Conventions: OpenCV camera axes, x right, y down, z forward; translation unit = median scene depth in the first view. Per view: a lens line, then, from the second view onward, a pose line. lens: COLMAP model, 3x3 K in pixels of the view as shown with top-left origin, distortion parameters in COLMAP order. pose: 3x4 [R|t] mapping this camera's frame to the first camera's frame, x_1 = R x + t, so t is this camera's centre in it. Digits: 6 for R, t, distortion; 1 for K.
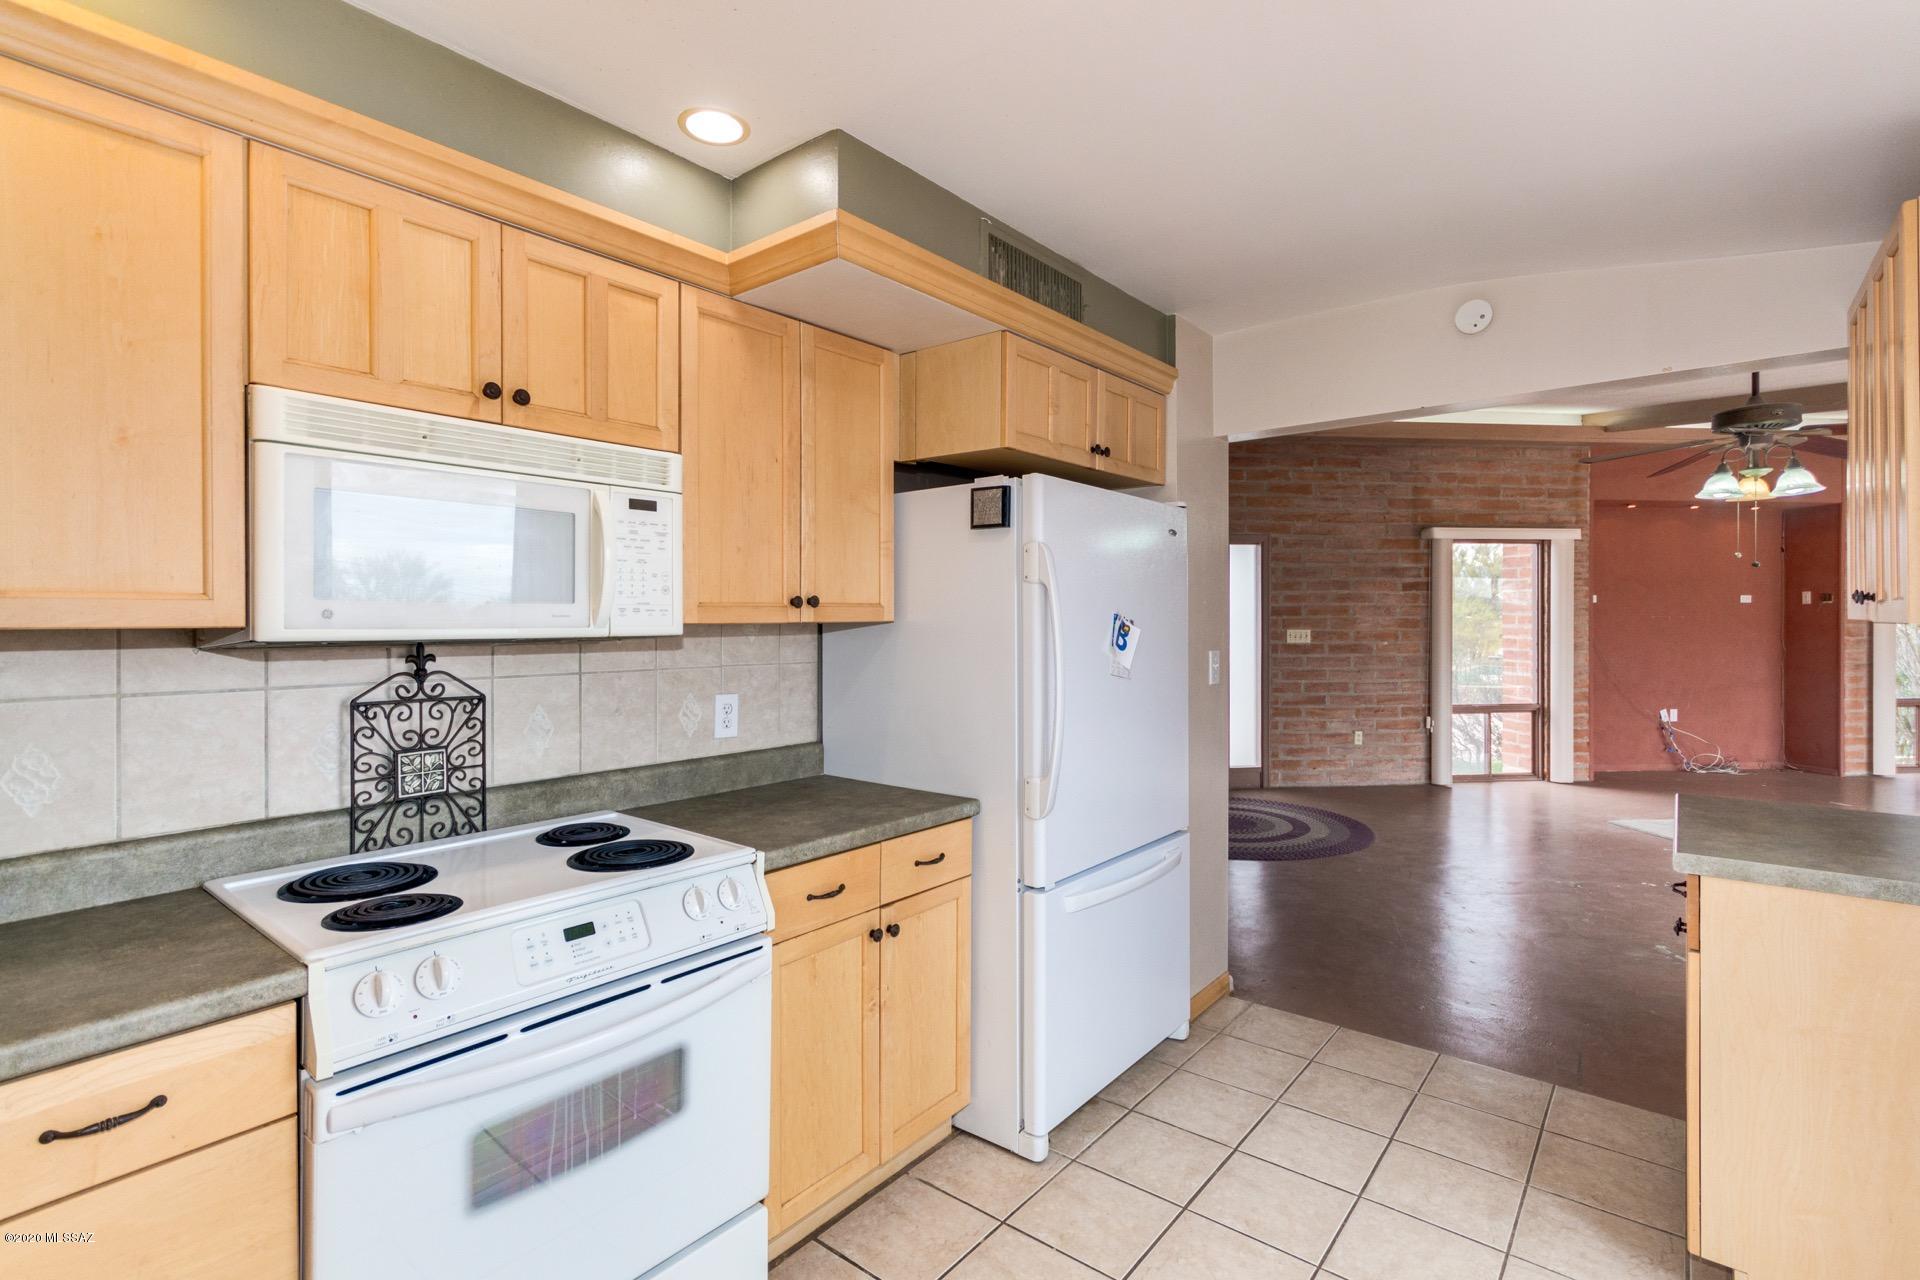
lens RADIAL K [[906.1, 0, 958.2], [0, 906.1, 618.9], [0, 0, 1]] dist [0.011789, 0.000407]
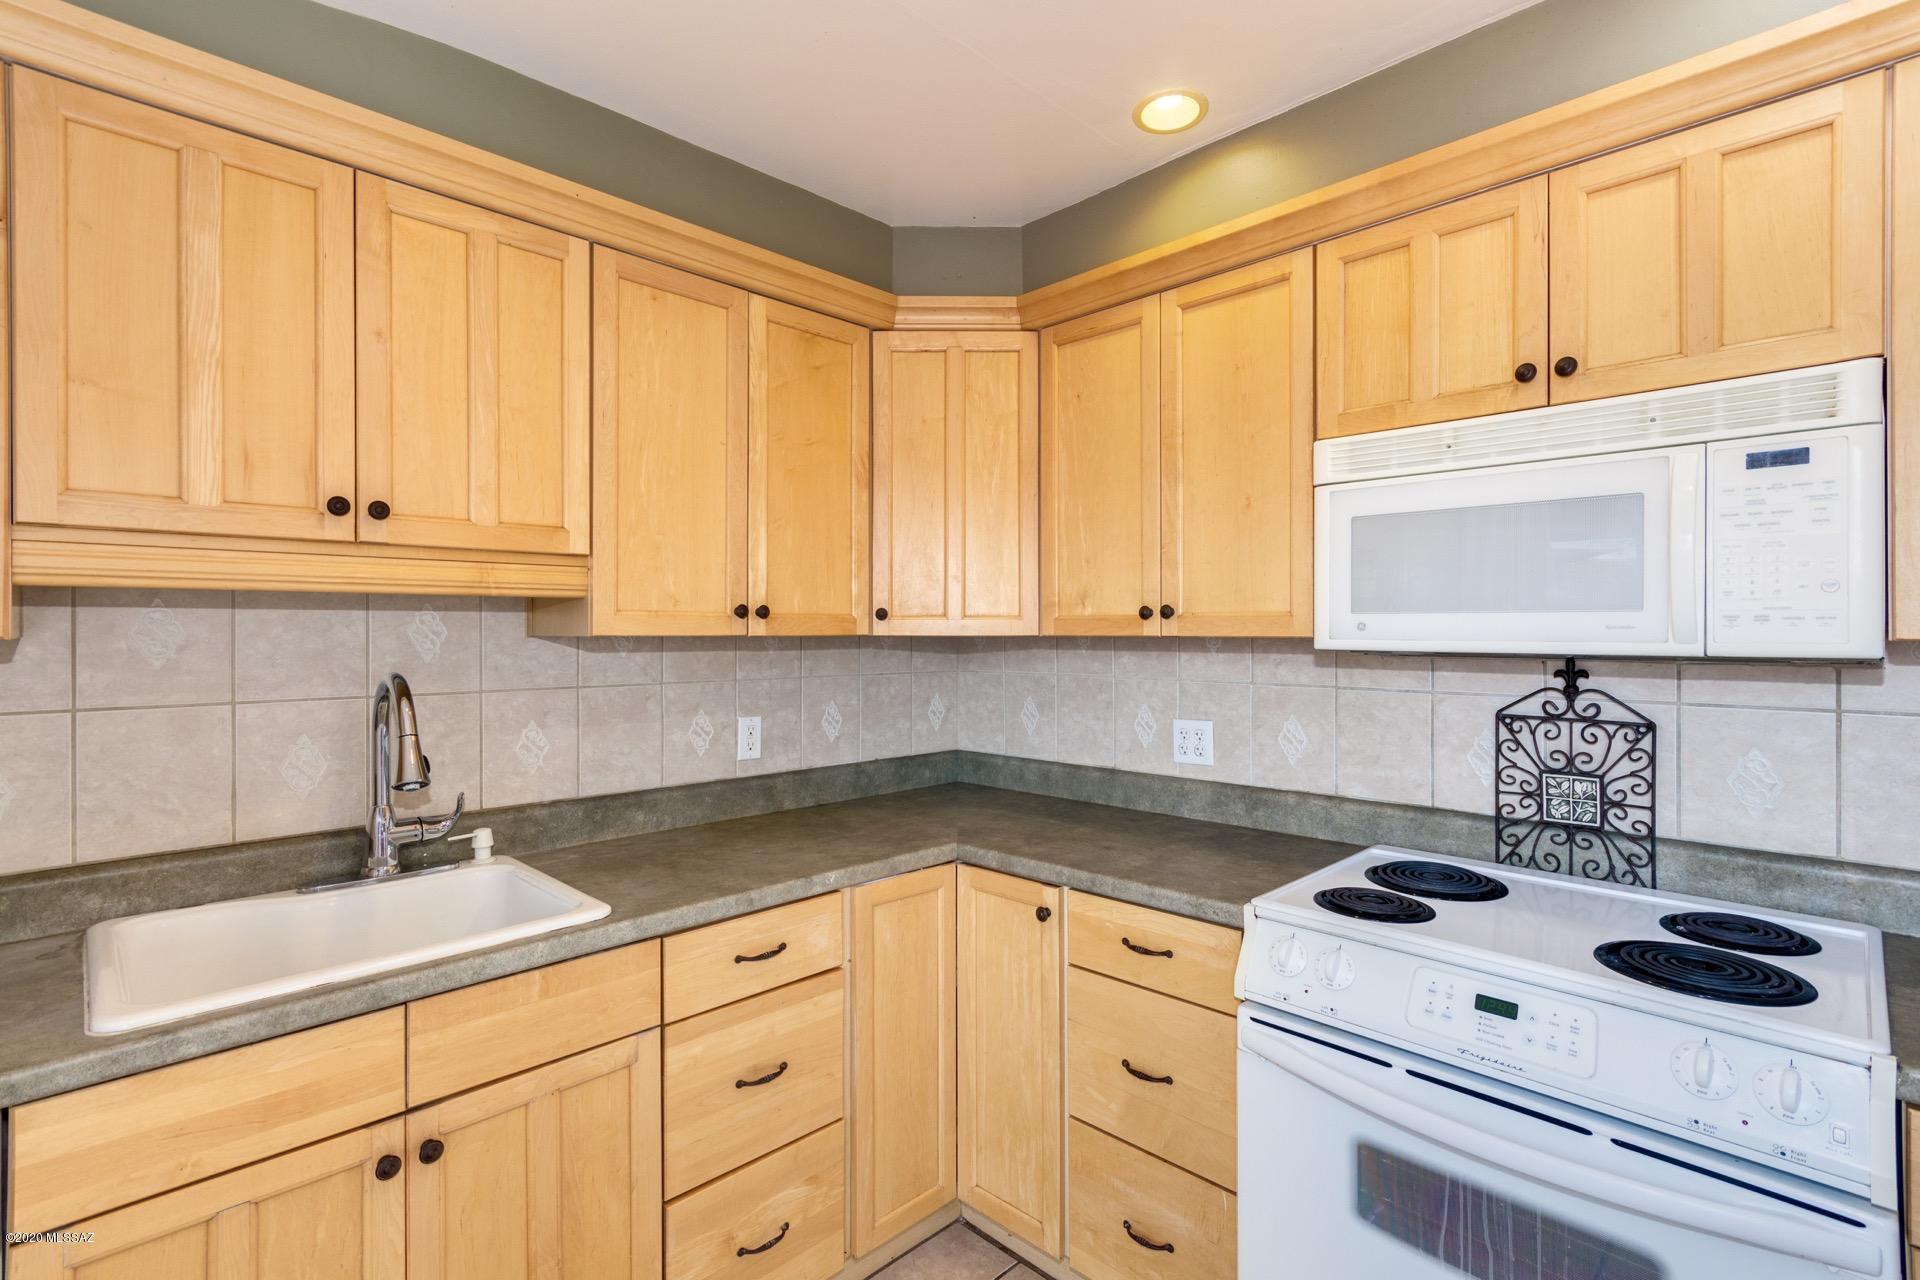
lens RADIAL K [[891.4, 0, 962.5], [0, 891.4, 631.1], [0, 0, 1]] dist [0.001552, -0.000066]
pose [[-0.097312, 0.002431, -0.995251, 0.362295], [0.000316, 0.999997, 0.002412, -0.001960], [0.995254, -0.000079, -0.097312, 0.484219]]
